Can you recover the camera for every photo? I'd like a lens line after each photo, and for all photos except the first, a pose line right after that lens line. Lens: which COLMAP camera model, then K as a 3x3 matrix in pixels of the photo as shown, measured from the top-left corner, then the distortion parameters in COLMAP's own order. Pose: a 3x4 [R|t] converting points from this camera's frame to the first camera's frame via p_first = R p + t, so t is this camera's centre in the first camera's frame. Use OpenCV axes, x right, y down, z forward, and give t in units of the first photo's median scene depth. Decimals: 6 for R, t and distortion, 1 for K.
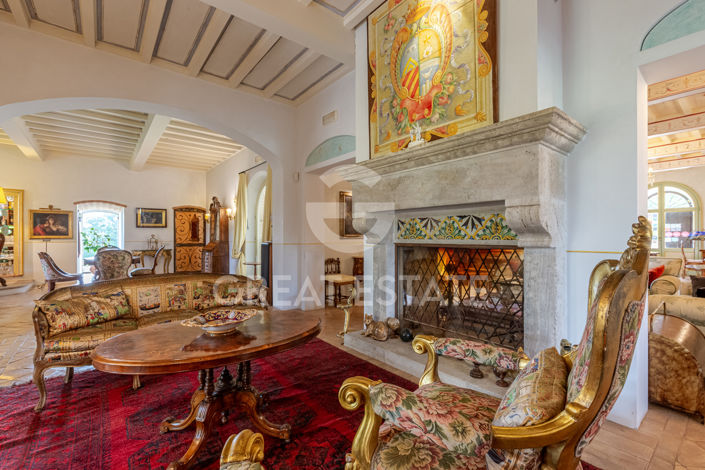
lens RADIAL K [[317.4, 0, 351.1], [0, 317.4, 235.7], [0, 0, 1]] dist [0.004367, 0.000257]
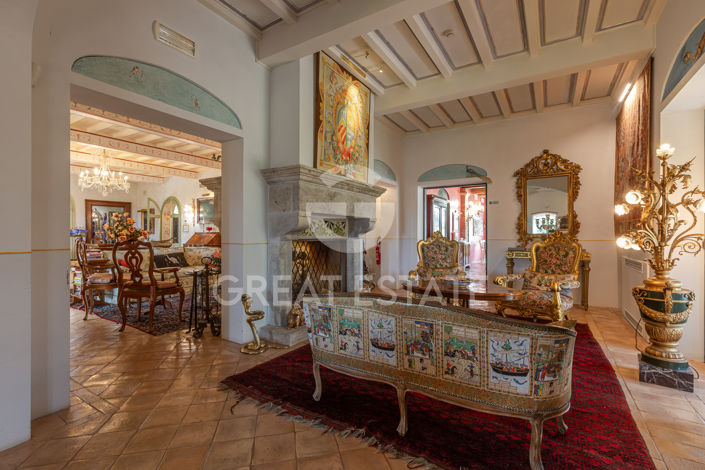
lens RADIAL K [[317.4, 0, 354.0], [0, 317.4, 234.6], [0, 0, 1]] dist [0.004367, 0.000257]
pose [[-0.341977, 0.001518, 0.939707, -1.265415], [-0.003515, 0.999990, -0.002895, 0.012179], [-0.939702, -0.004293, -0.341968, 1.459637]]
